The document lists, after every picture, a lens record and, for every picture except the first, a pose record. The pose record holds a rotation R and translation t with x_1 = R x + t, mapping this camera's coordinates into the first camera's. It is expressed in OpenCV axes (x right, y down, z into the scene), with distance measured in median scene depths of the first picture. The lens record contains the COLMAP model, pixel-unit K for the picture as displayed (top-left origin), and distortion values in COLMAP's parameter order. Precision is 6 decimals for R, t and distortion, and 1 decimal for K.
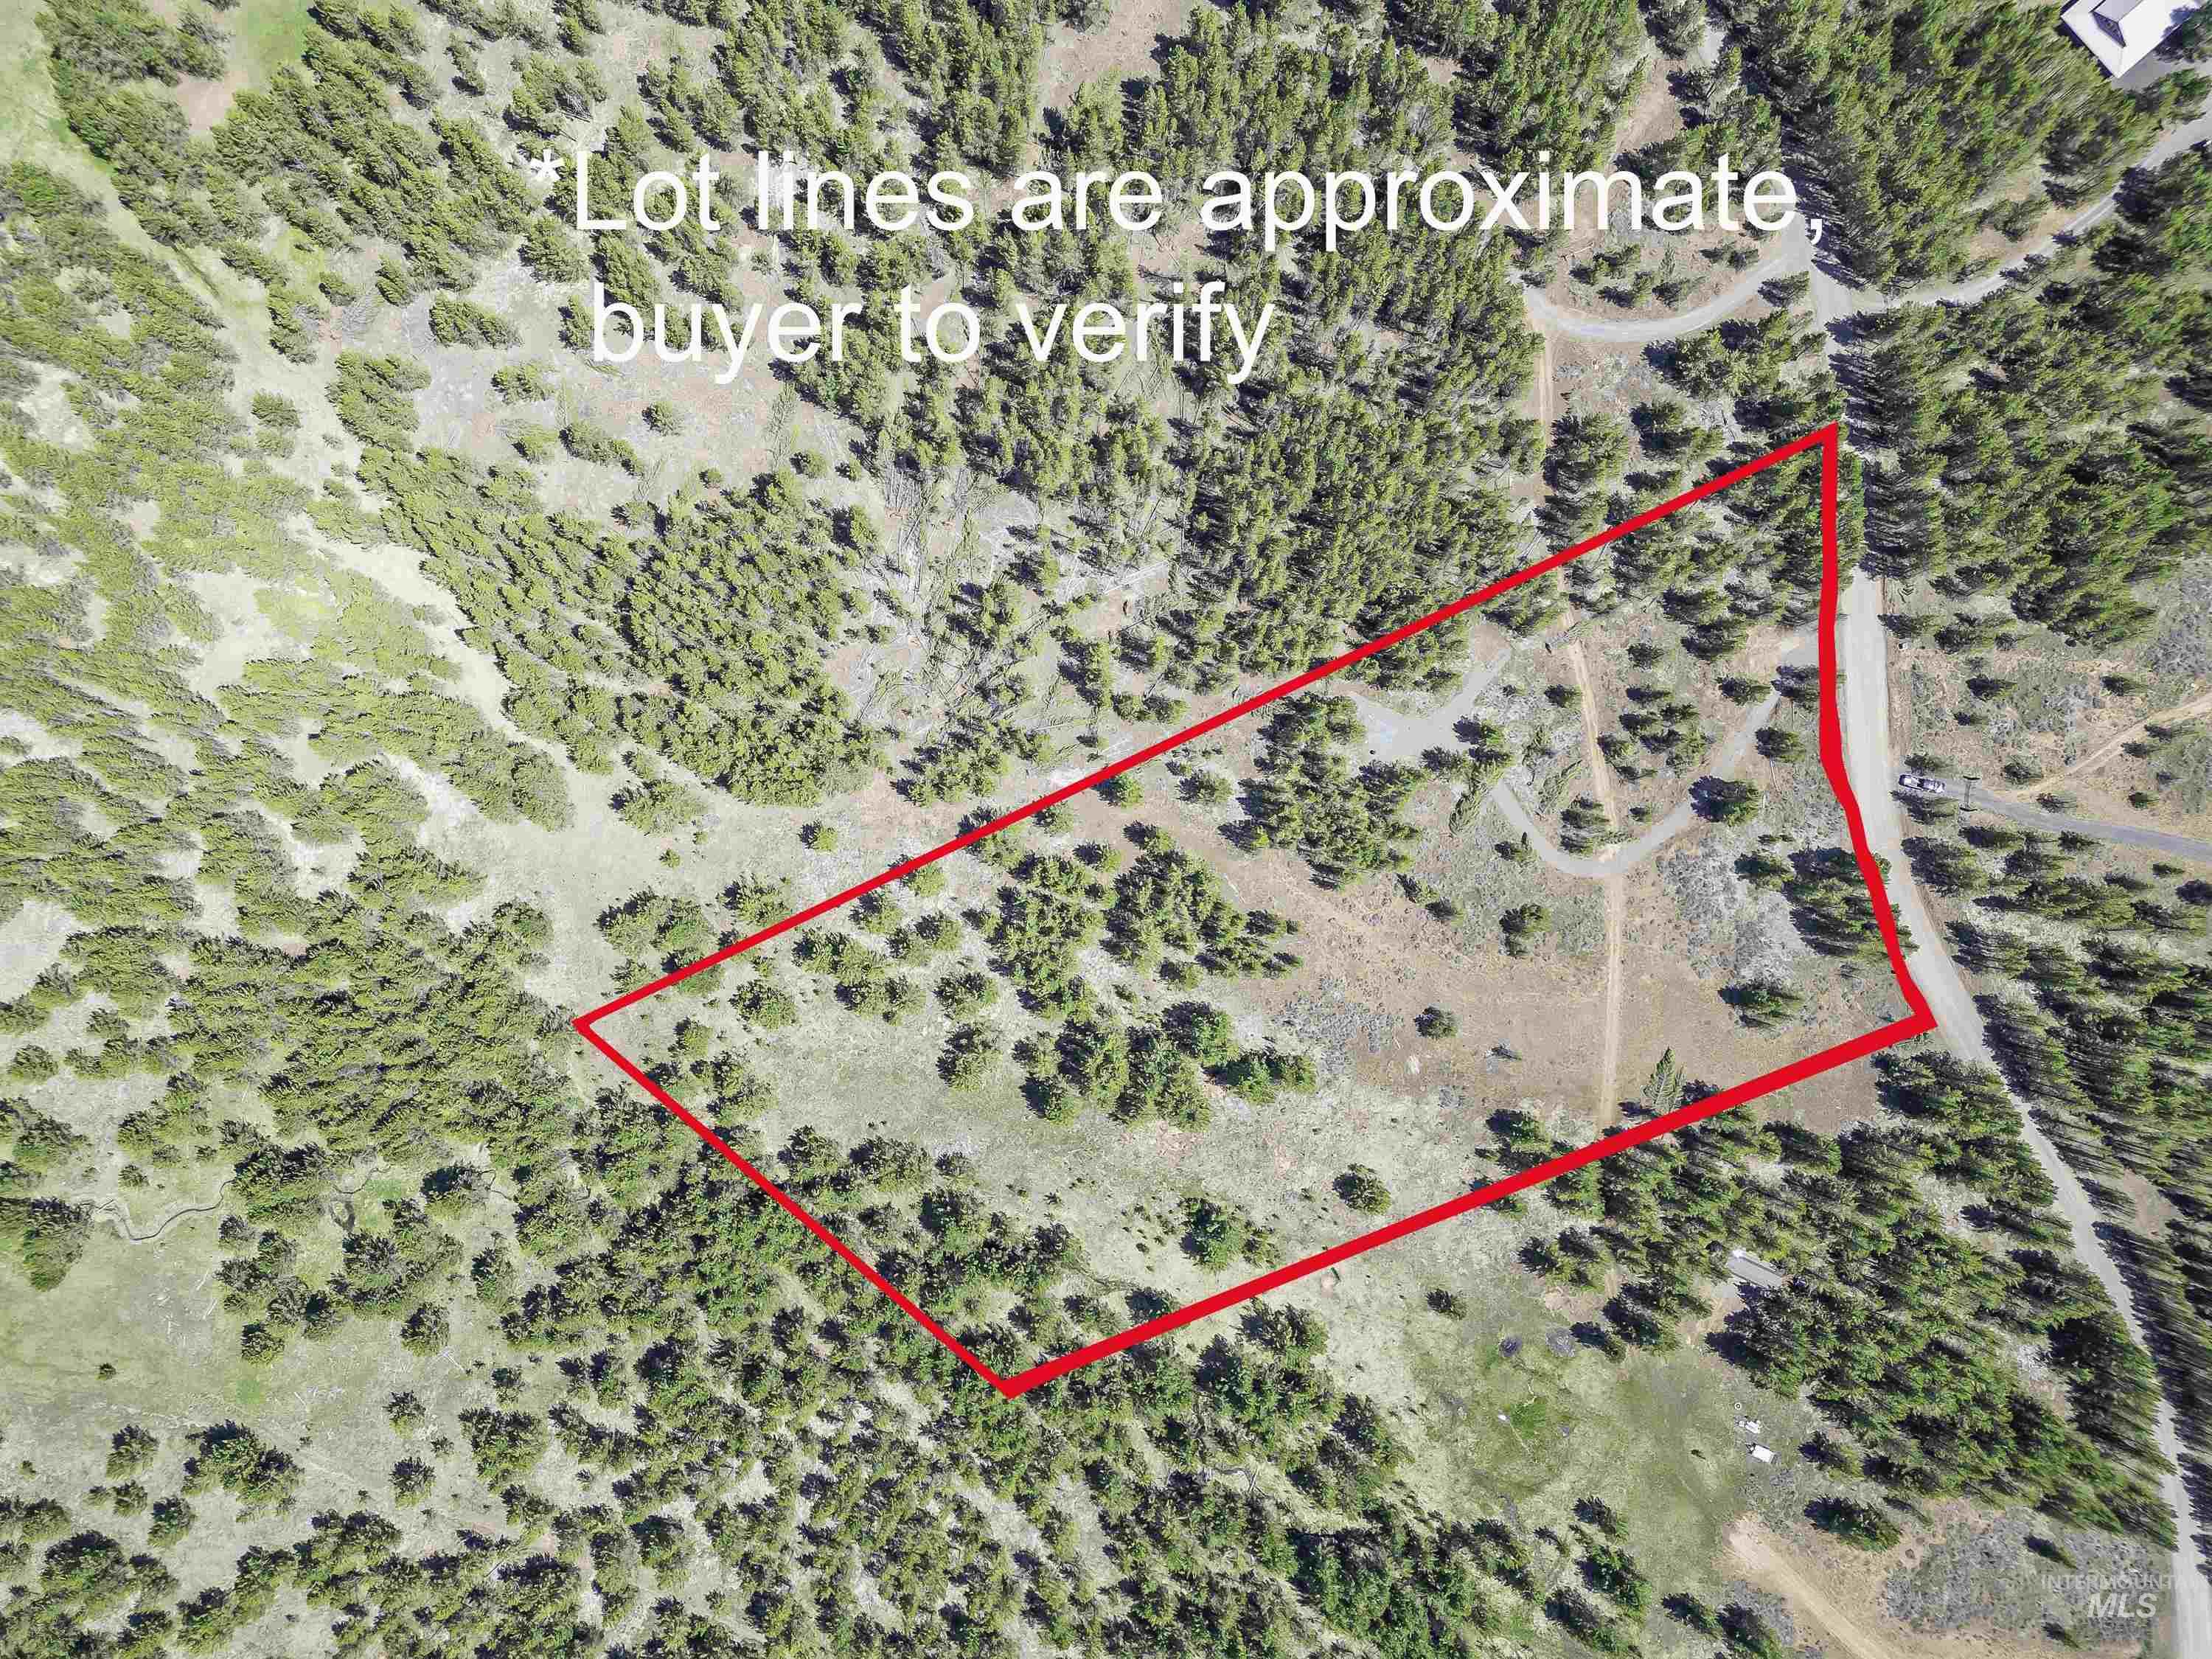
lens RADIAL K [[1576.8, 0, 1101.2], [0, 1576.8, 831.2], [0, 0, 1]] dist [0.090081, -0.060600]
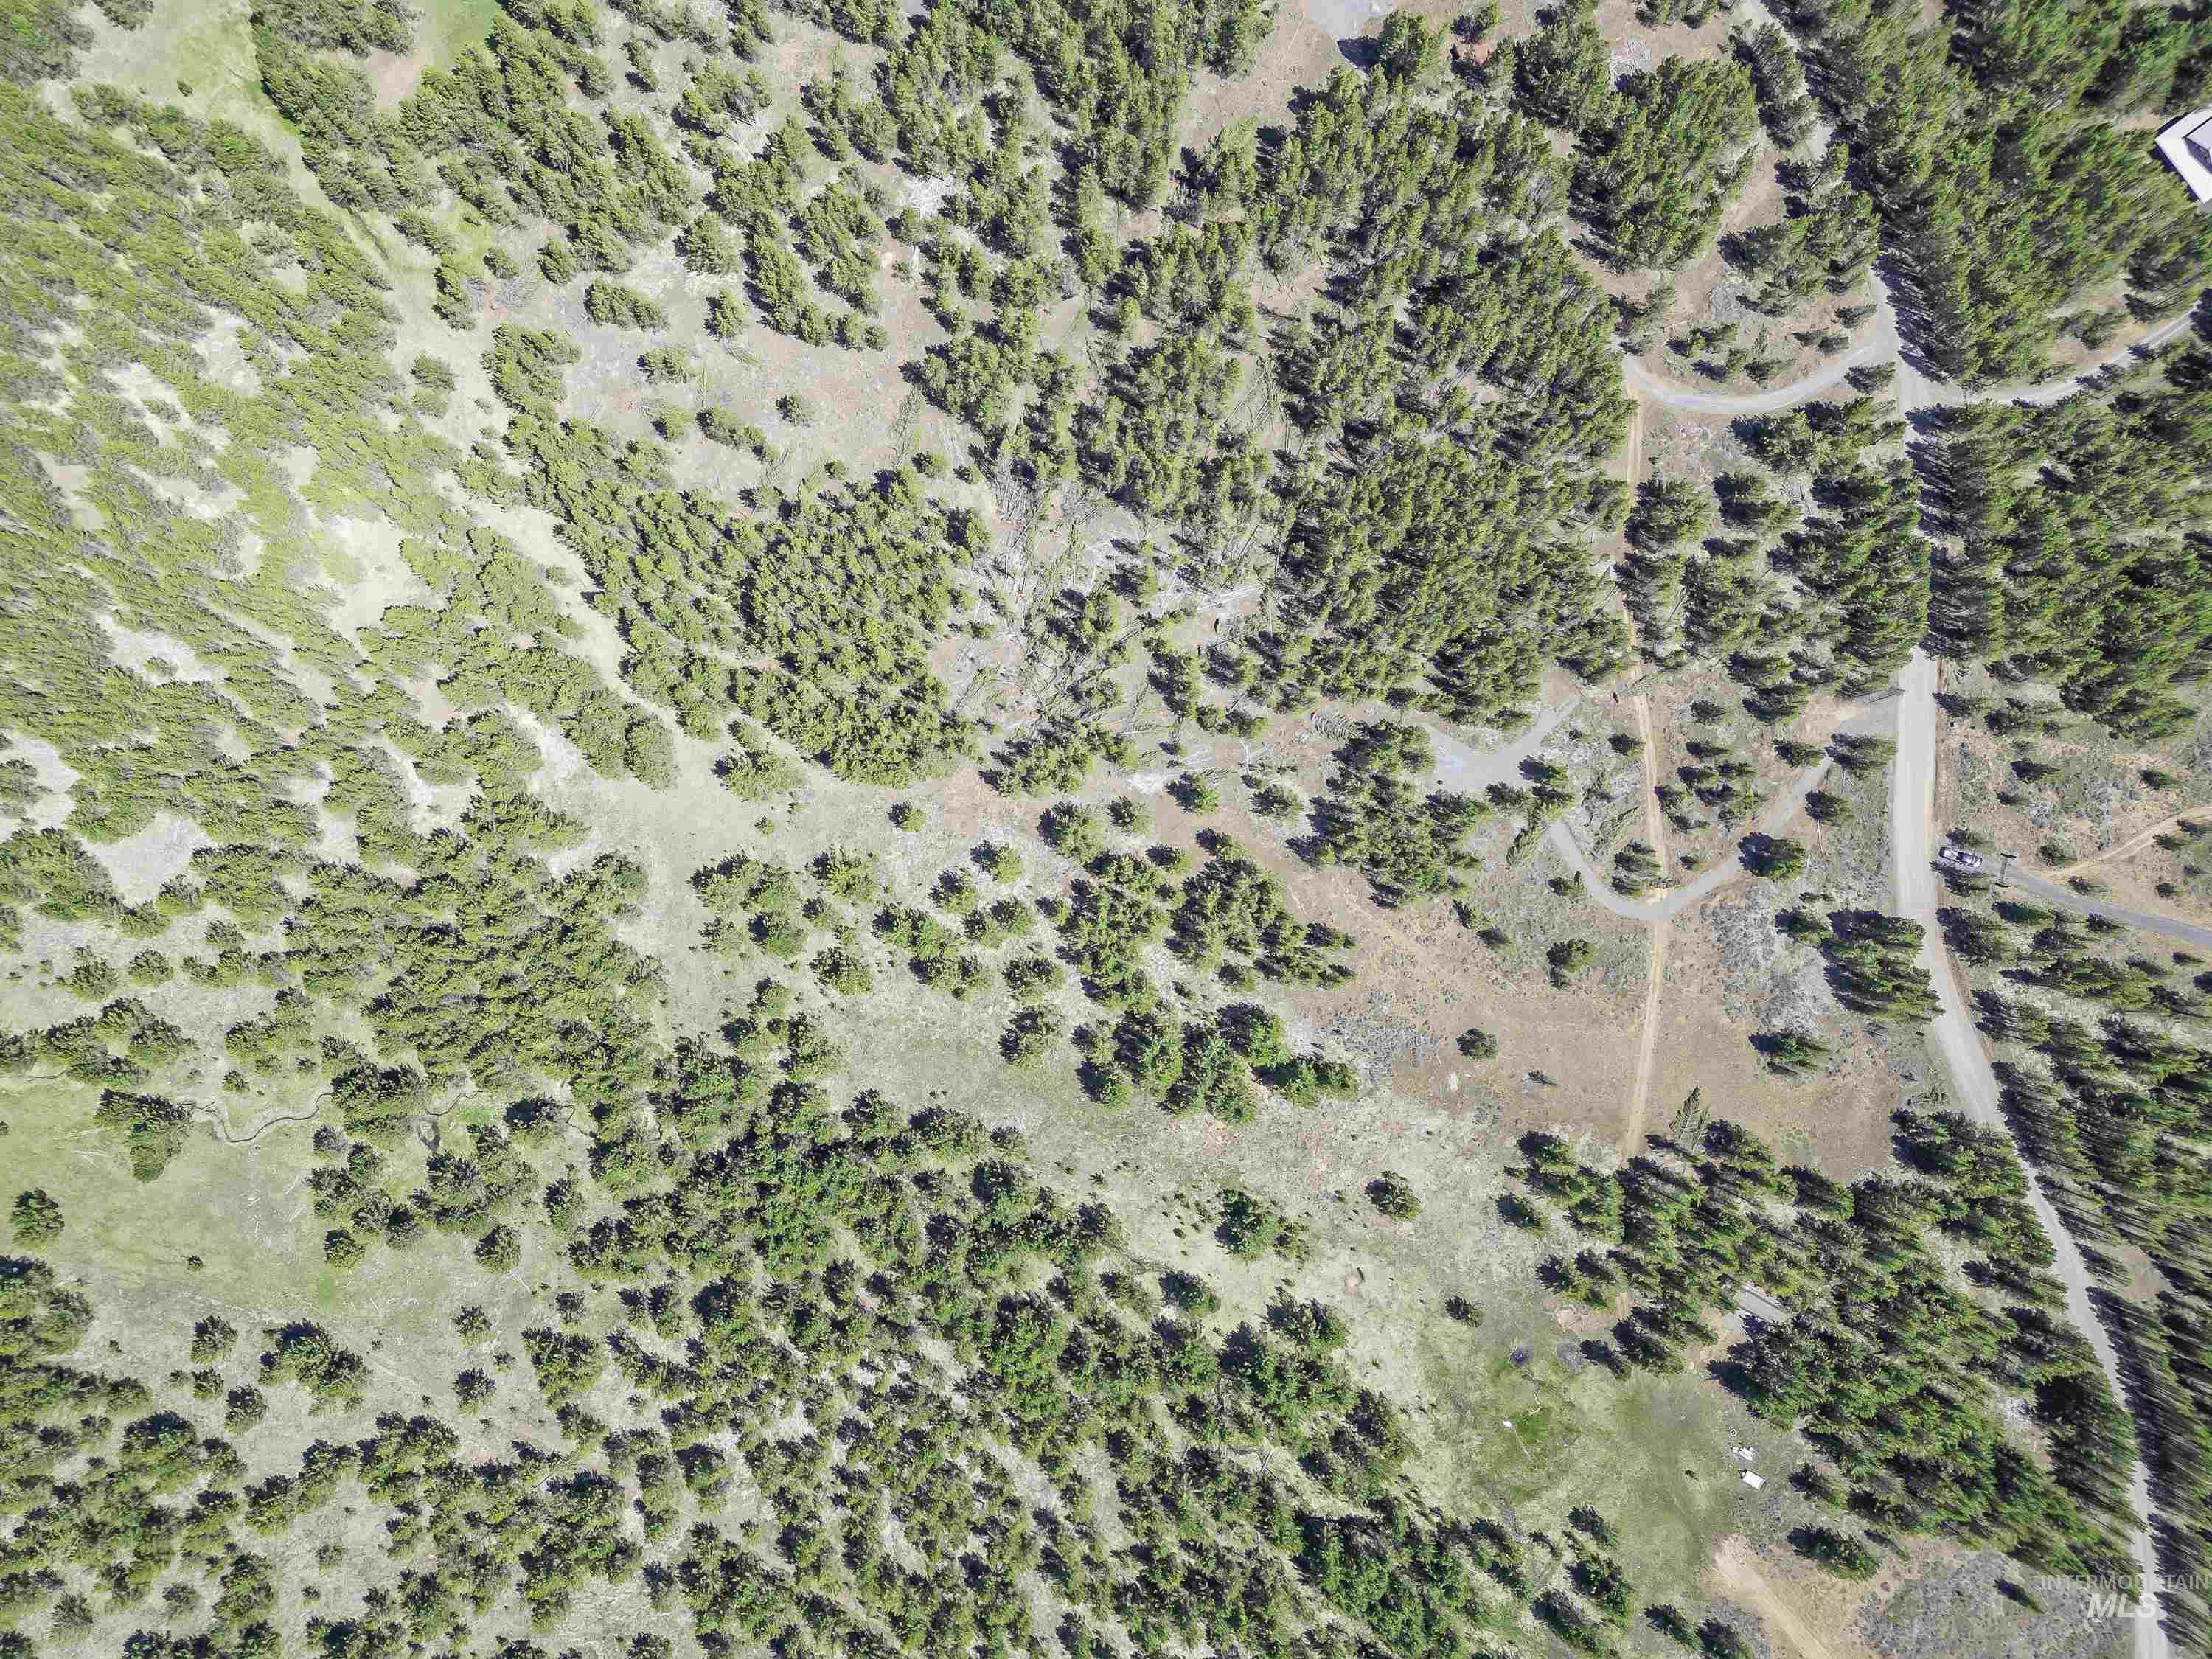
lens RADIAL K [[1576.8, 0, 1101.2], [0, 1576.8, 831.2], [0, 0, 1]] dist [0.090081, -0.060600]
pose [[0.996323, 0.085579, -0.004022, -0.045618], [-0.085578, 0.996331, 0.000420, 0.001339], [0.004043, -0.000074, 0.999992, -0.053170]]
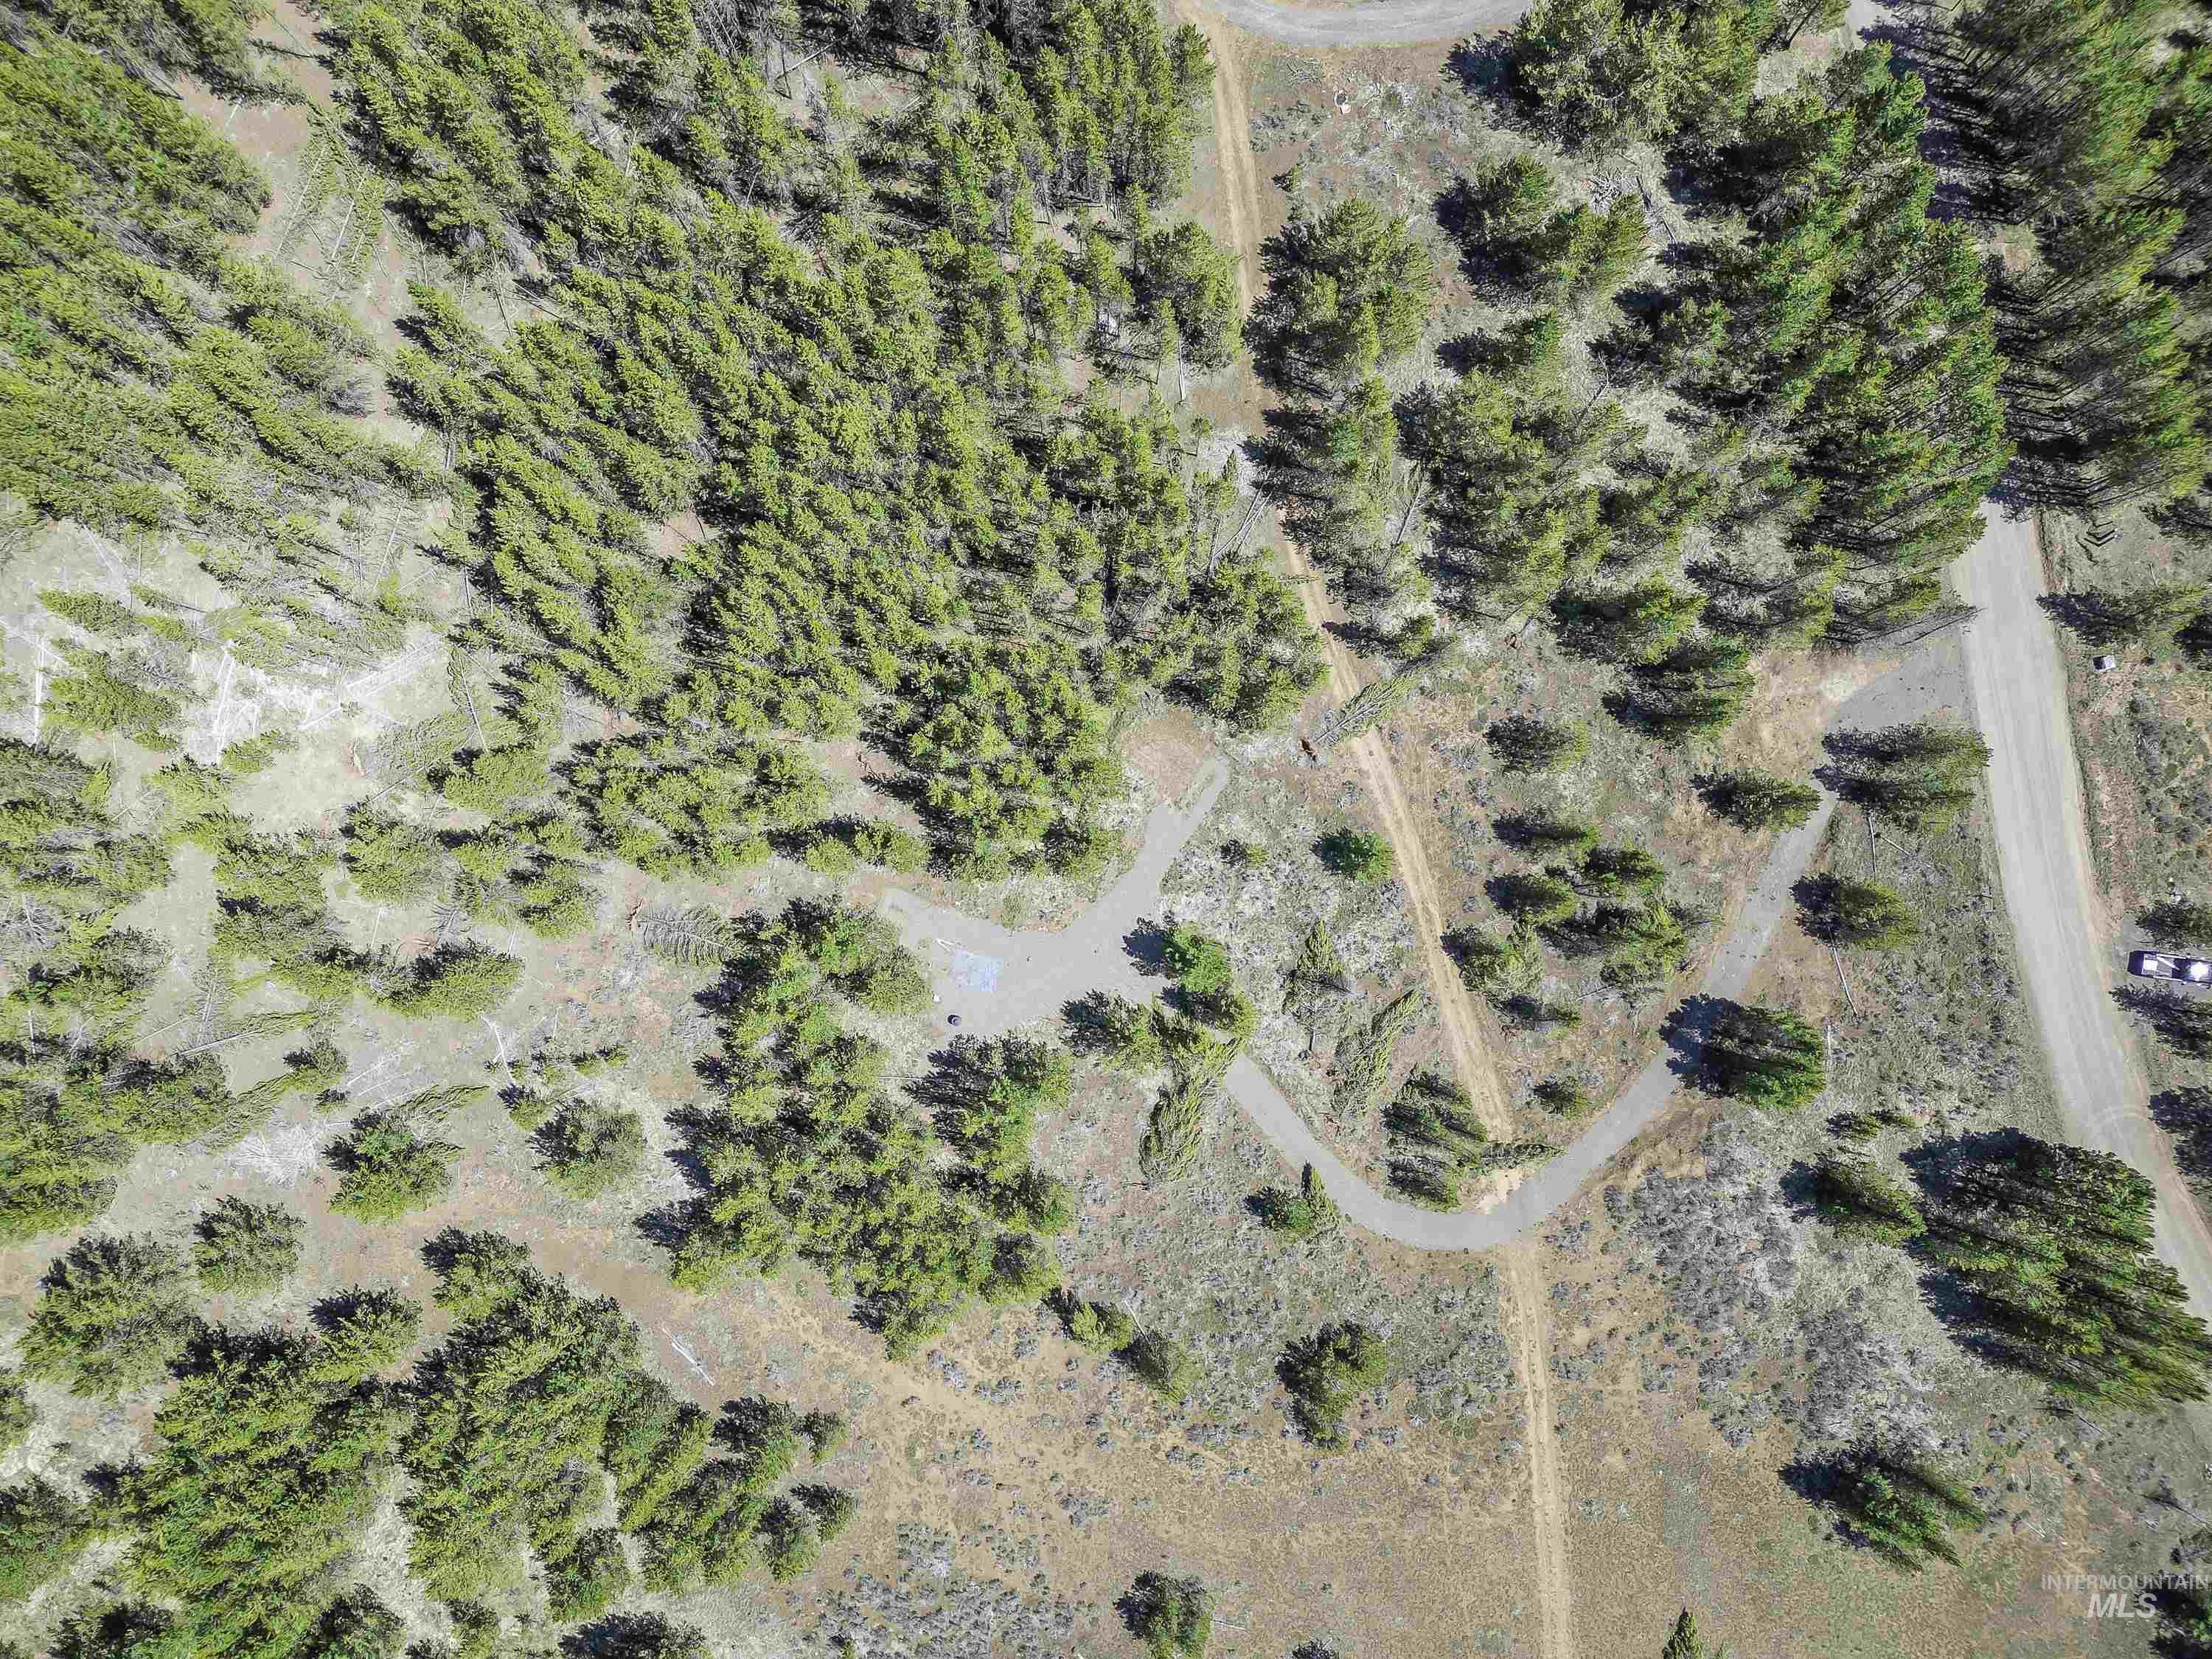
lens RADIAL K [[1554.6, 0, 1099.8], [0, 1554.6, 824.1], [0, 0, 1]] dist [0.100267, -0.087288]
pose [[0.994064, -0.108800, 0.000121, 0.219849], [0.108800, 0.994057, -0.003546, -0.098964], [0.000265, 0.003538, 0.999994, 0.561141]]
